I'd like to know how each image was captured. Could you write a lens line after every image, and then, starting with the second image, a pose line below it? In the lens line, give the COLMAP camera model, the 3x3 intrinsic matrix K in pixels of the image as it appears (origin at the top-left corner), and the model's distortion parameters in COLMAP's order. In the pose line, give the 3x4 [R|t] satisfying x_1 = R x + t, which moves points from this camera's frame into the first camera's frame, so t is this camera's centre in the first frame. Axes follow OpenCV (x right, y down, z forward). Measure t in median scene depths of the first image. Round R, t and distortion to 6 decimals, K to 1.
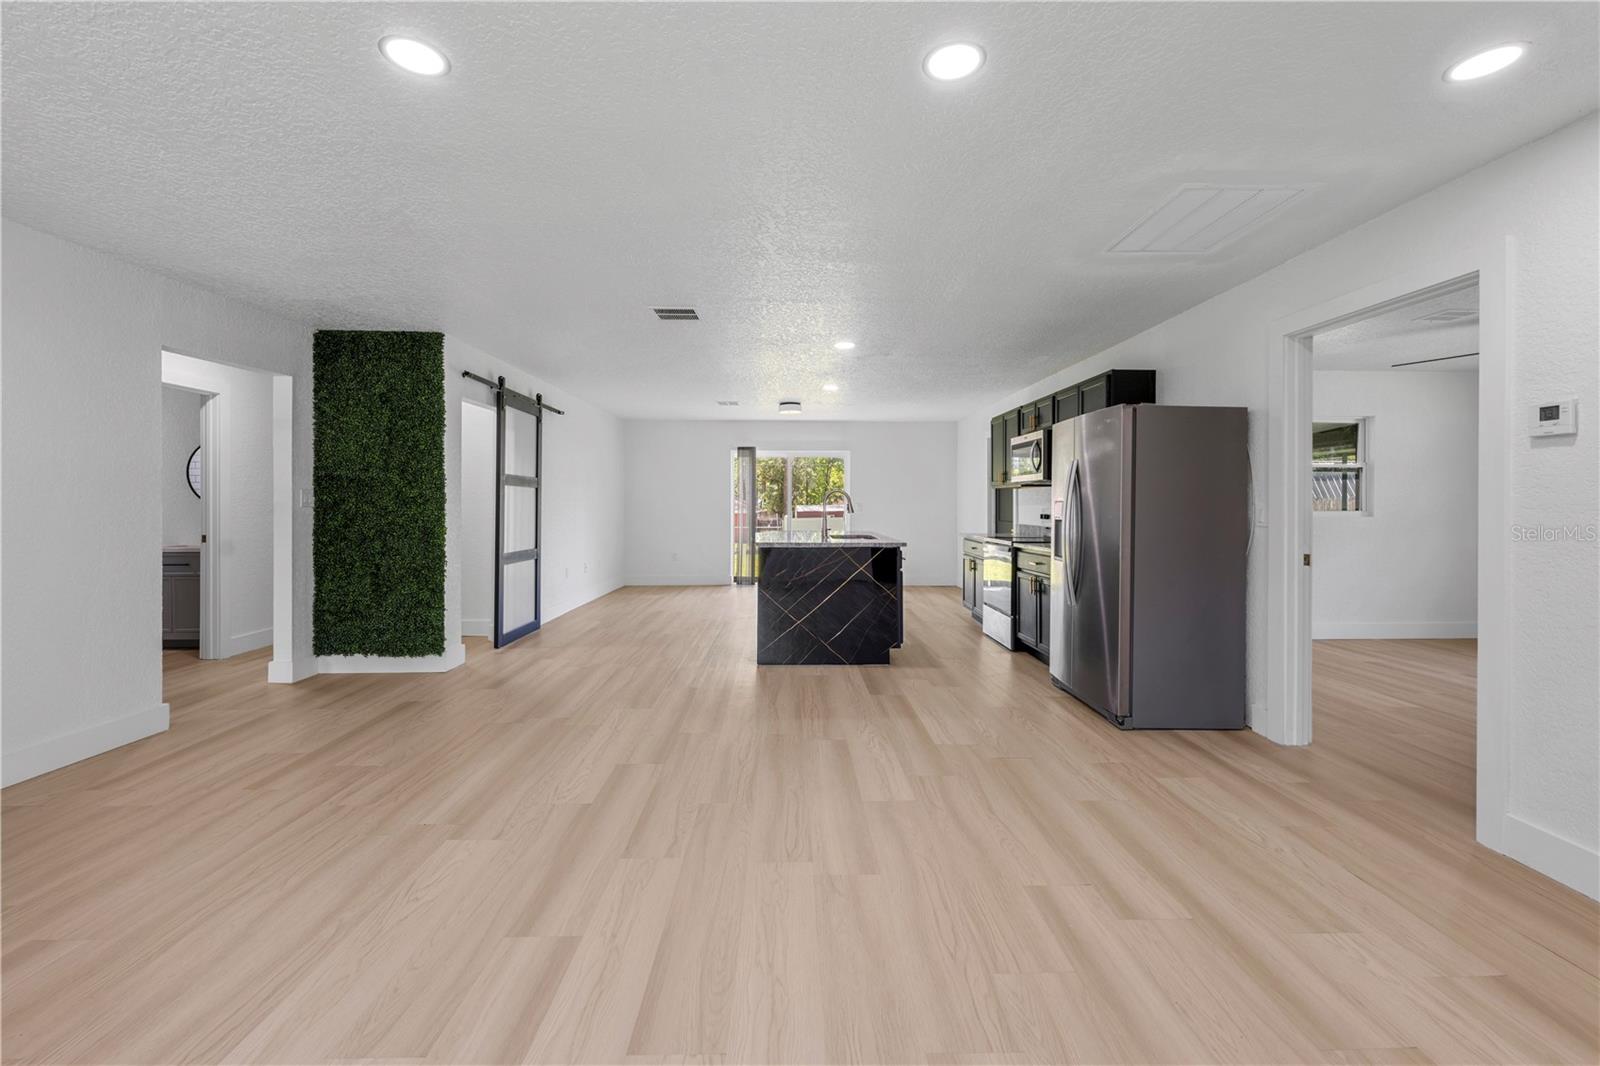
lens RADIAL K [[647.3, 0, 794.3], [0, 647.3, 502.7], [0, 0, 1]] dist [-0.002830, 0.001067]
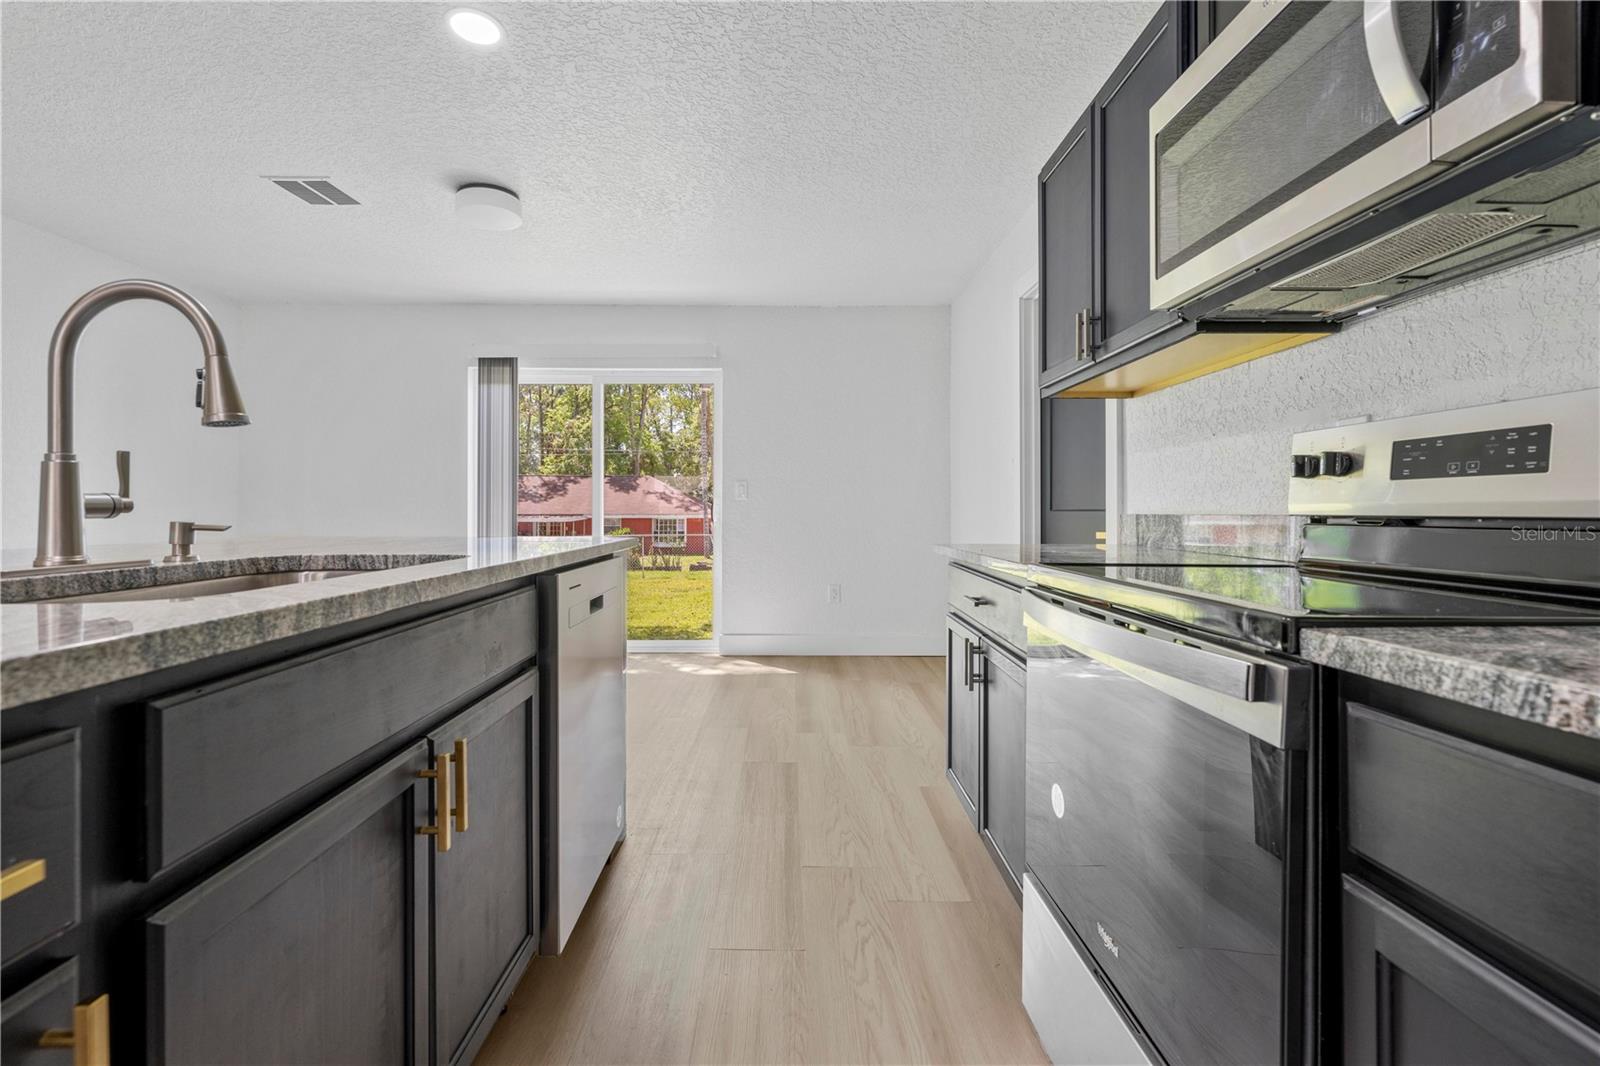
lens RADIAL K [[720.2, 0, 796.1], [0, 720.2, 508.3], [0, 0, 1]] dist [-0.003168, 0.000960]
pose [[0.999935, -0.002006, 0.011199, 0.278893], [0.001999, 0.999998, 0.000575, 0.045253], [-0.011200, -0.000553, 0.999937, 0.995750]]
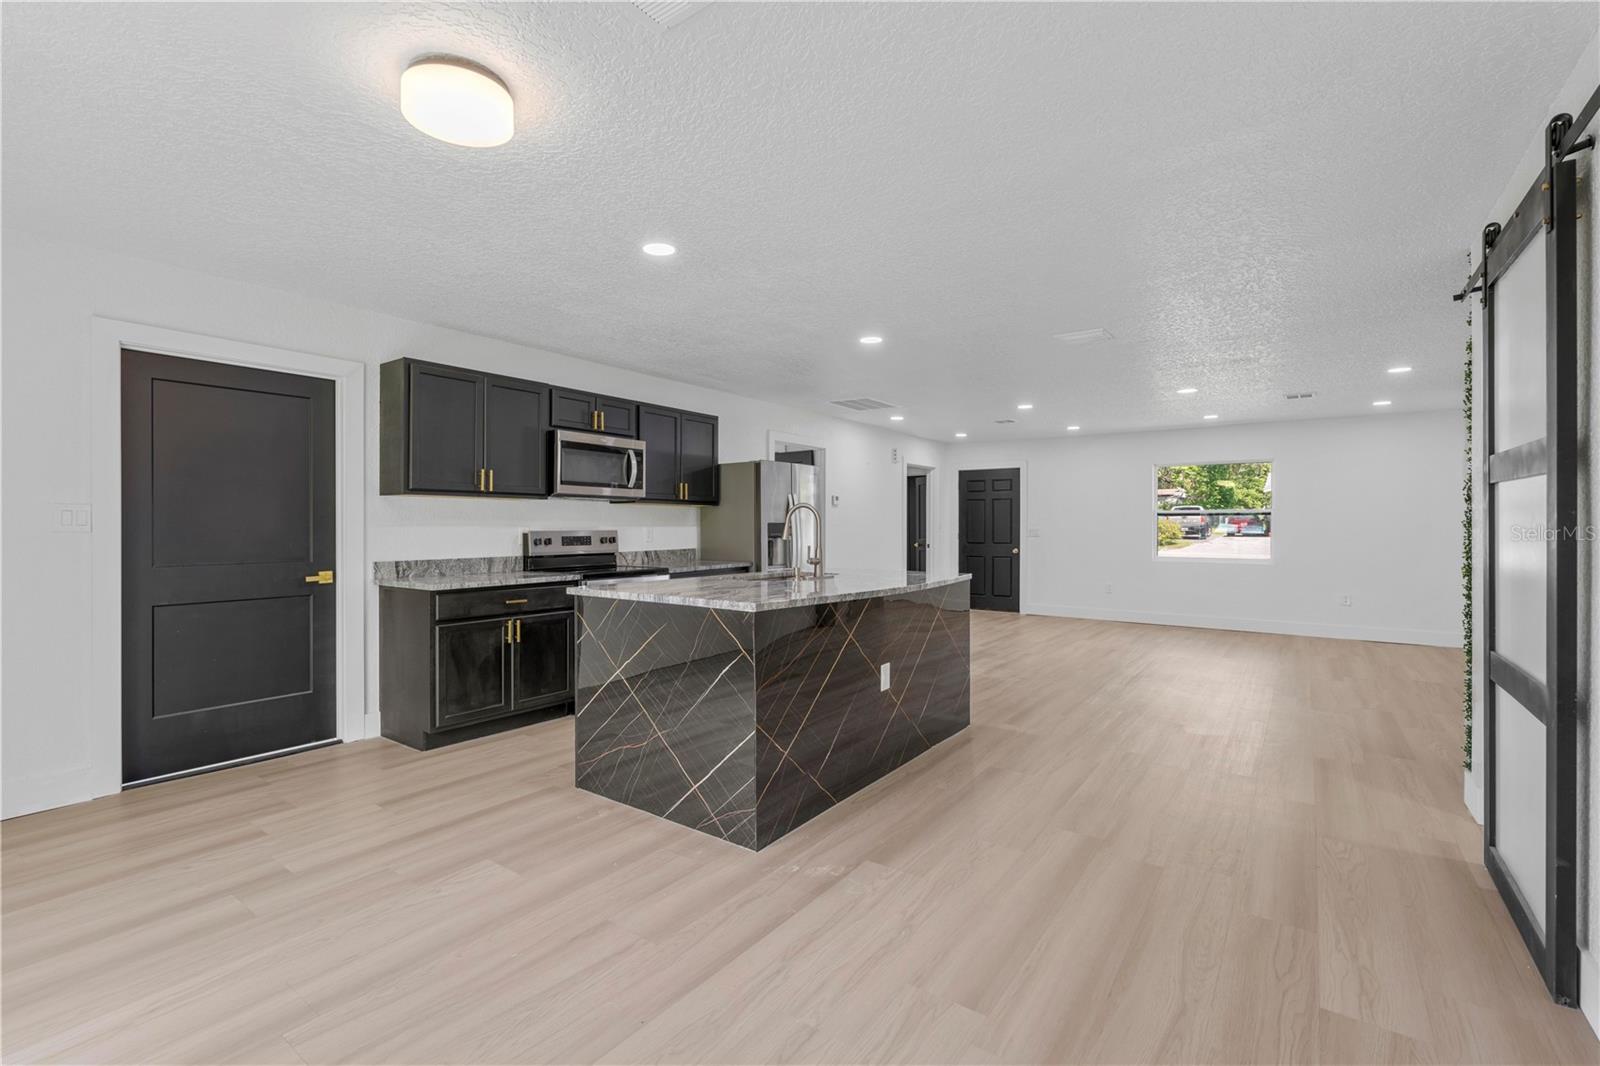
lens RADIAL K [[720.2, 0, 806.0], [0, 720.2, 525.6], [0, 0, 1]] dist [-0.003168, 0.000960]
pose [[-0.814662, -0.004740, 0.579916, -0.426815], [-0.004645, 0.999988, 0.001649, 0.001086], [-0.579917, -0.001350, -0.814674, 1.926507]]
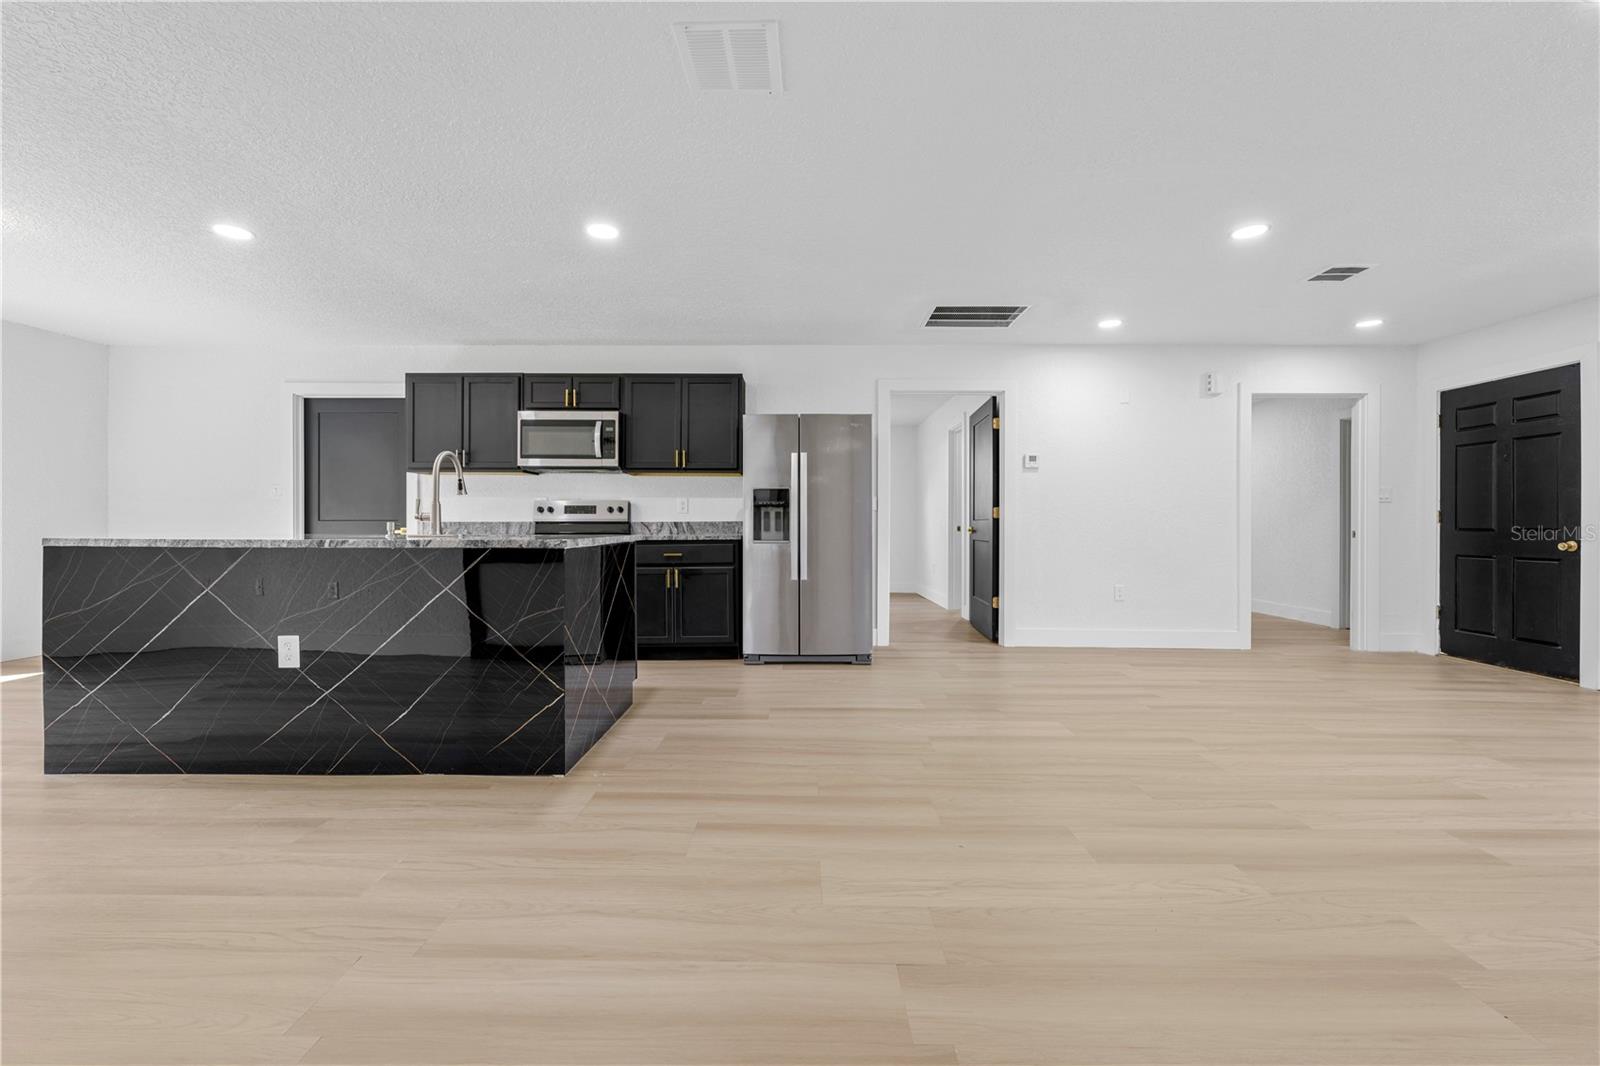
lens RADIAL K [[647.3, 0, 798.3], [0, 647.3, 523.7], [0, 0, 1]] dist [-0.002830, 0.001067]
pose [[0.018424, -0.000792, 0.999830, -0.593725], [-0.002990, 0.999995, 0.000848, 0.049952], [-0.999826, -0.003005, 0.018422, 0.838755]]
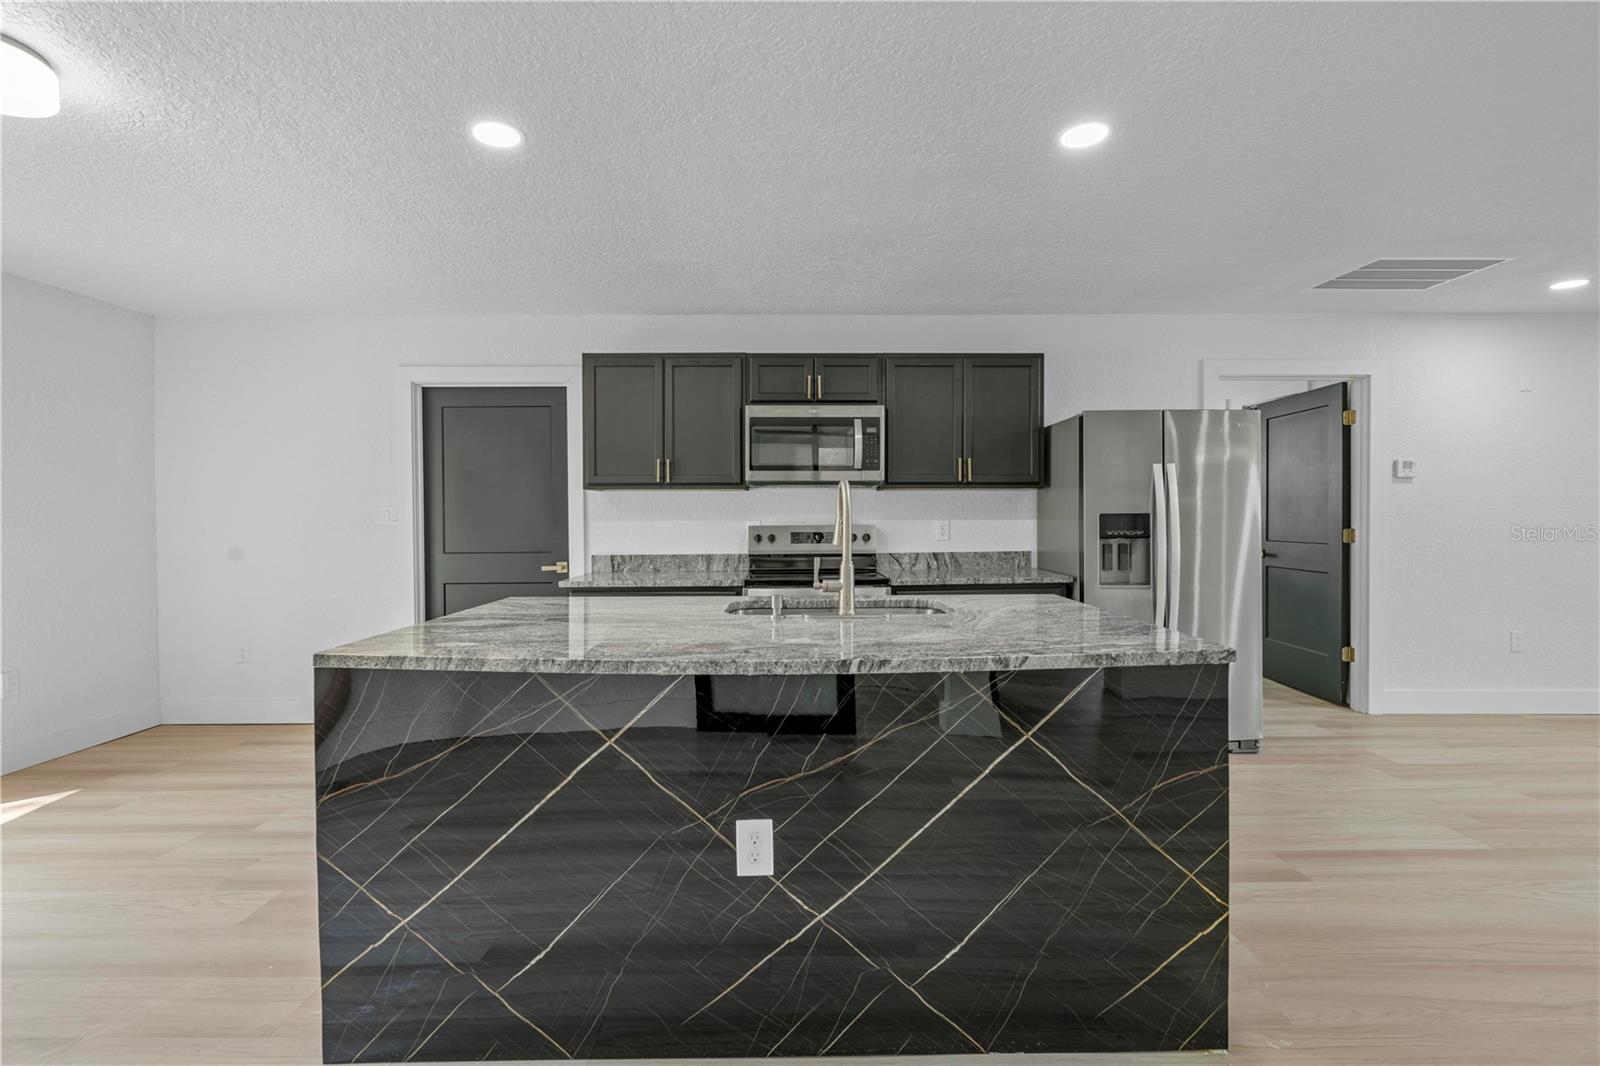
lens RADIAL K [[720.2, 0, 793.9], [0, 720.2, 525.3], [0, 0, 1]] dist [-0.003168, 0.000960]
pose [[-0.001489, -0.015091, 0.999885, -0.405473], [0.003833, 0.999879, 0.015096, -0.001393], [-0.999992, 0.003855, -0.001431, 1.254455]]
